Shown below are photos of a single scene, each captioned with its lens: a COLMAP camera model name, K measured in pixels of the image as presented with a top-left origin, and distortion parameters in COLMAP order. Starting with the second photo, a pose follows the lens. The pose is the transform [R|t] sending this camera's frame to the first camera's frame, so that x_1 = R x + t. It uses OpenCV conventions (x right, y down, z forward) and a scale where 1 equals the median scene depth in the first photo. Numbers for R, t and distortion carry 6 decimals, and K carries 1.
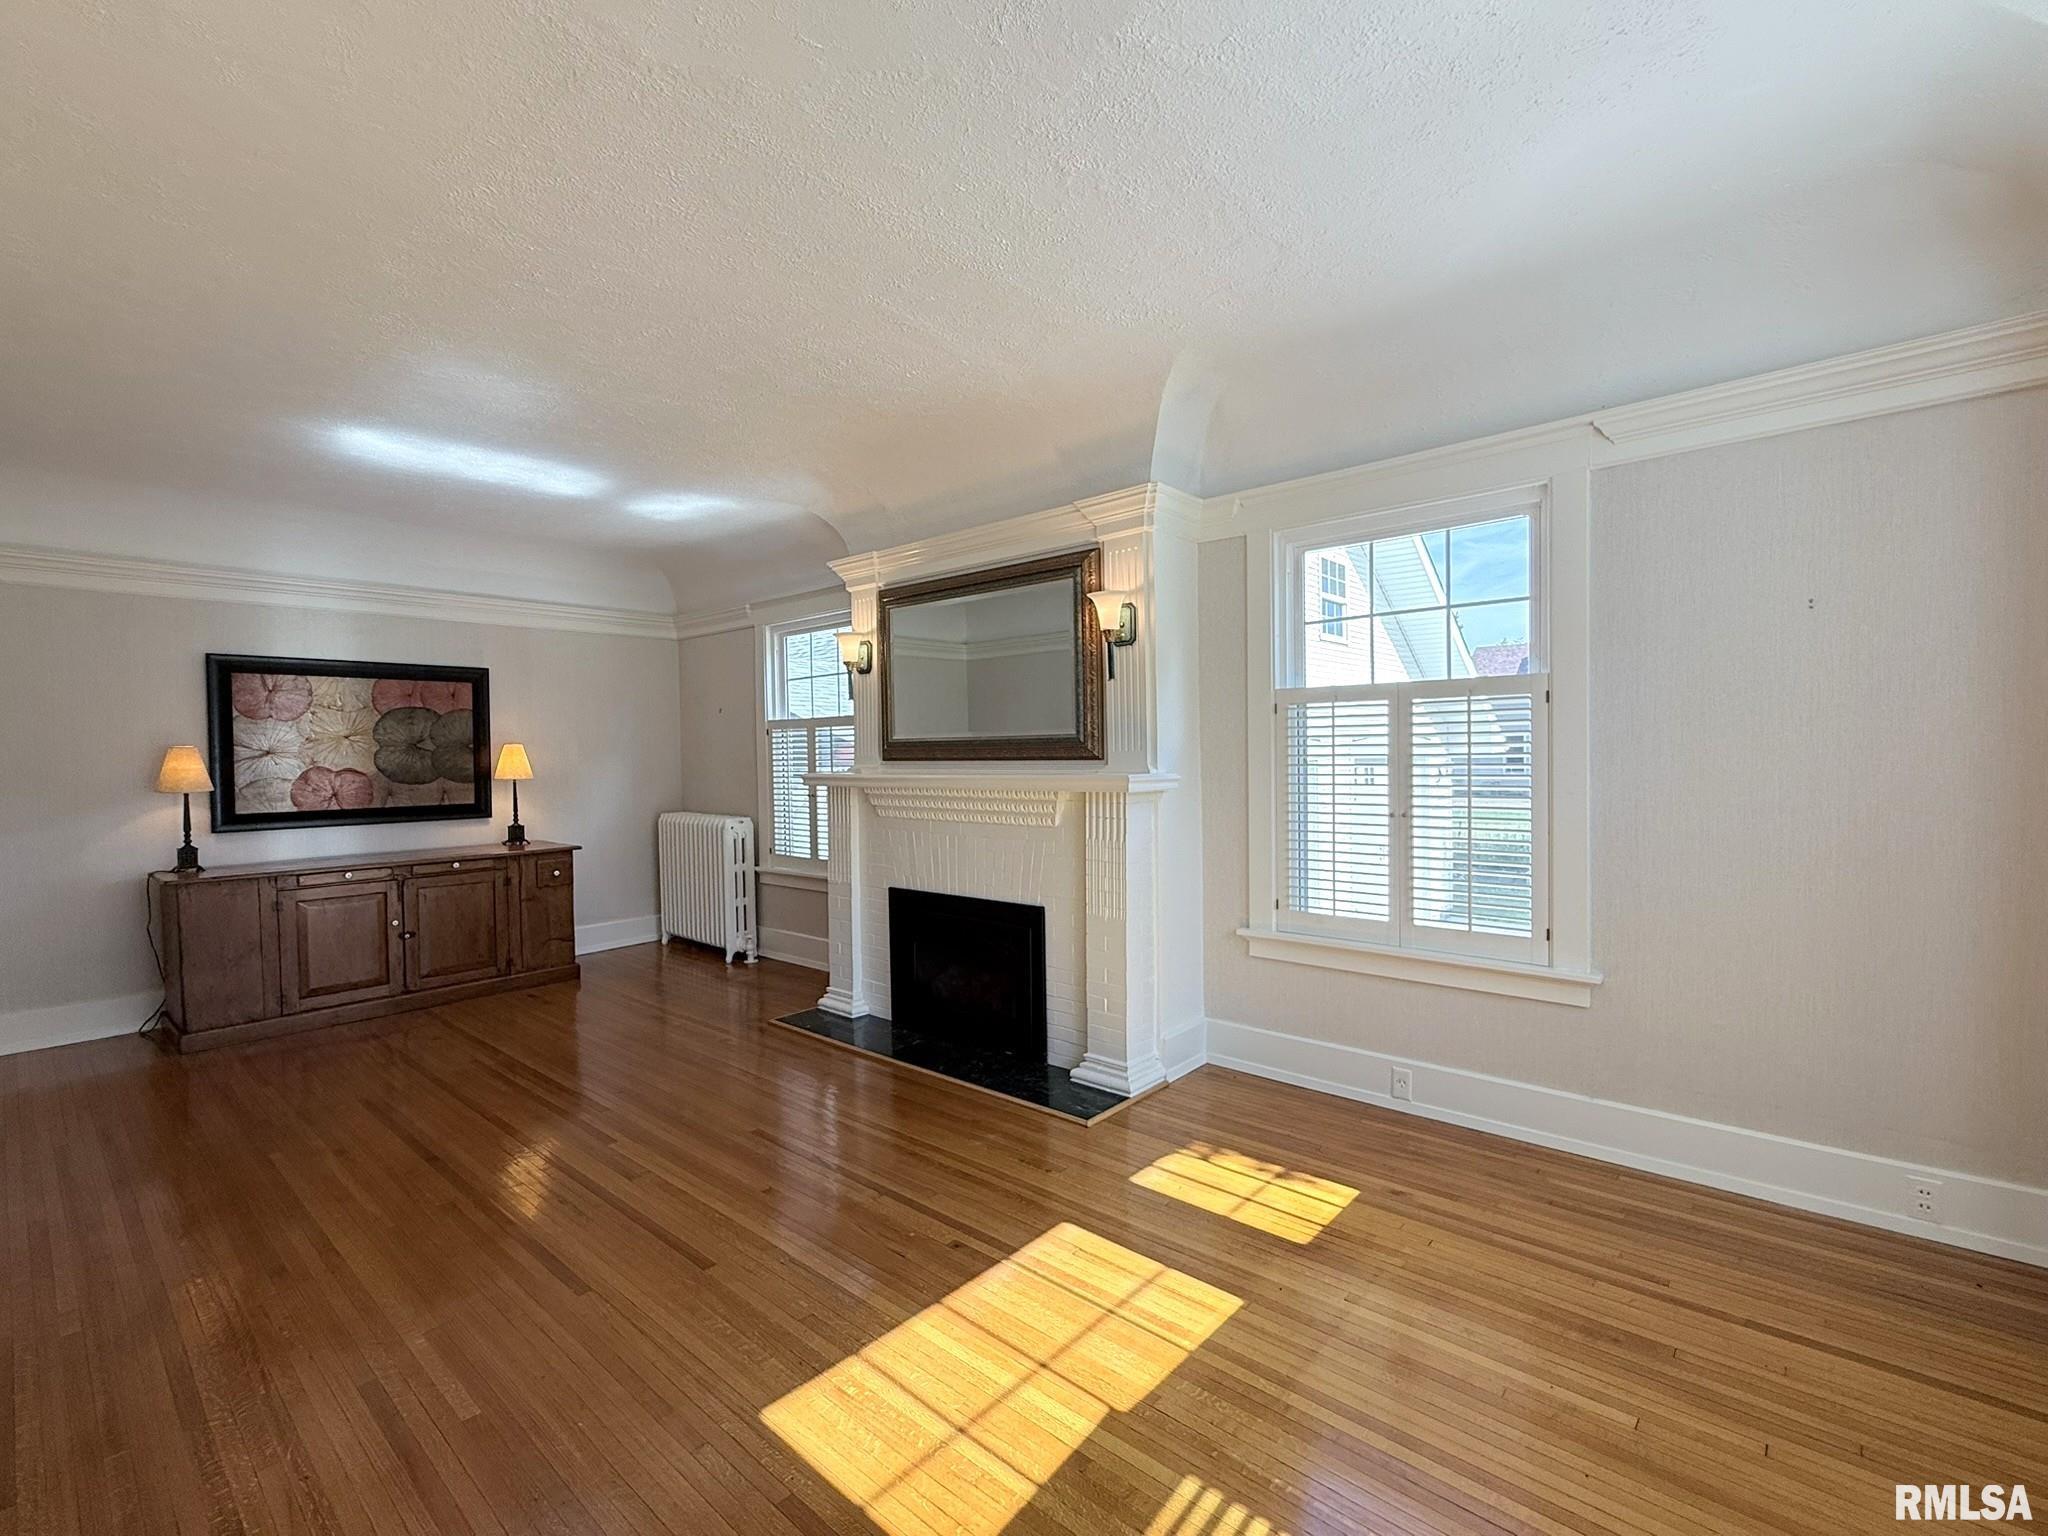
lens RADIAL K [[893.3, 0, 1024.0], [0, 893.3, 768.0], [0, 0, 1]] dist [-0.000712, 0.000180]
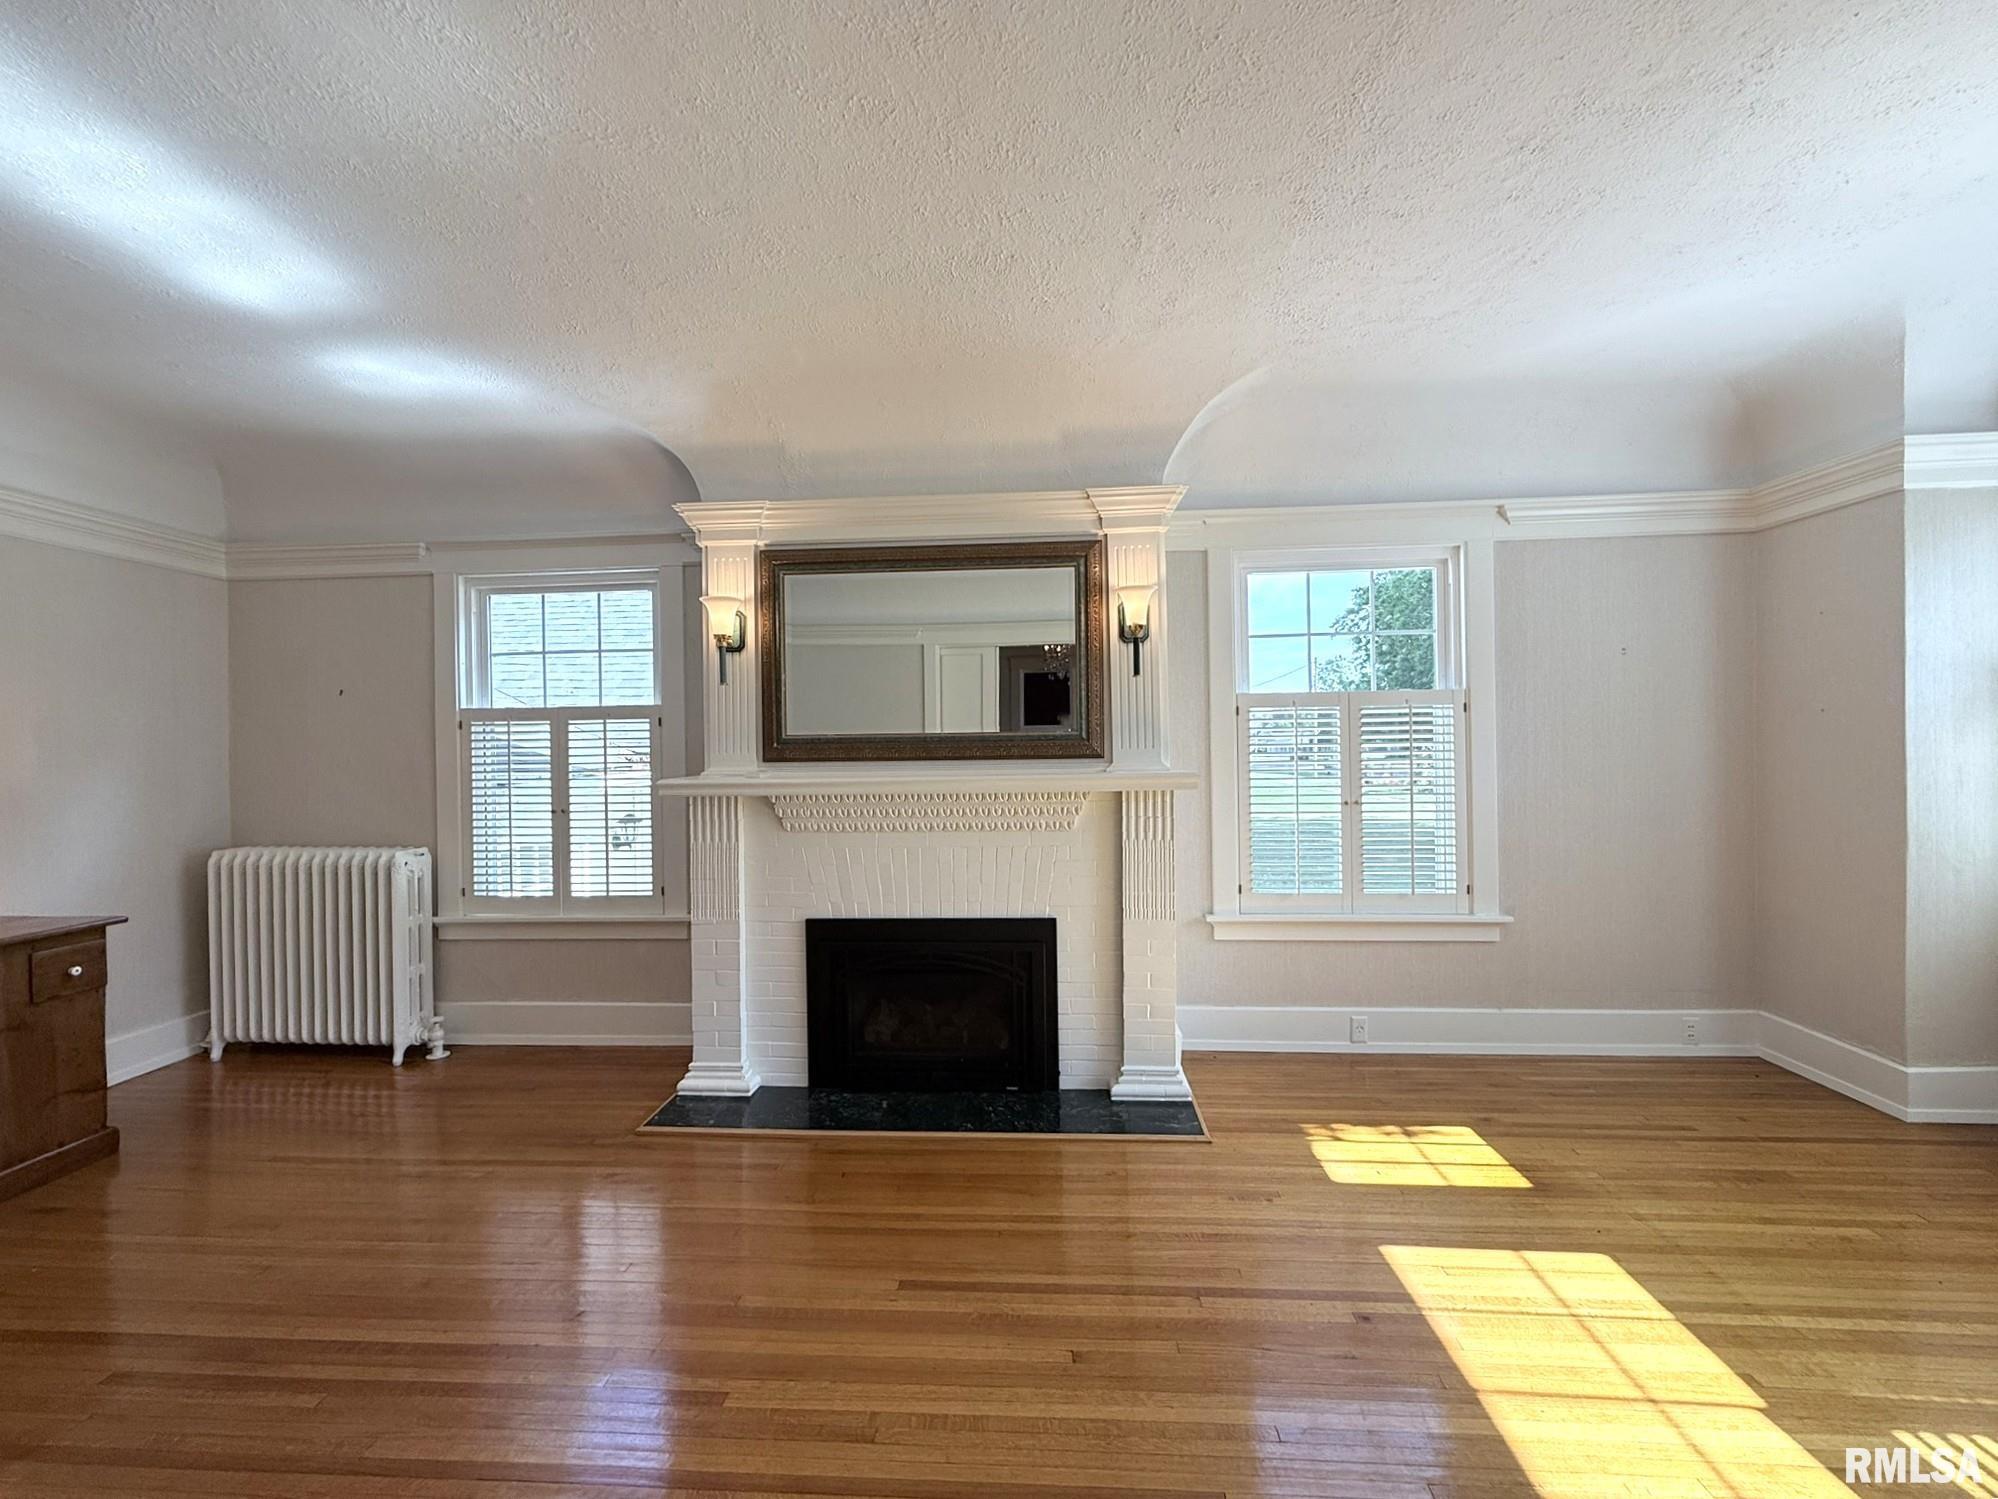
lens RADIAL K [[804.2, 0, 999.0], [0, 804.2, 749.5], [0, 0, 1]] dist [-0.000151, -0.000525]
pose [[0.799249, 0.003951, 0.600987, -0.521821], [0.013345, 0.999615, -0.024319, 0.001018], [-0.600852, 0.027458, 0.798889, 0.366519]]
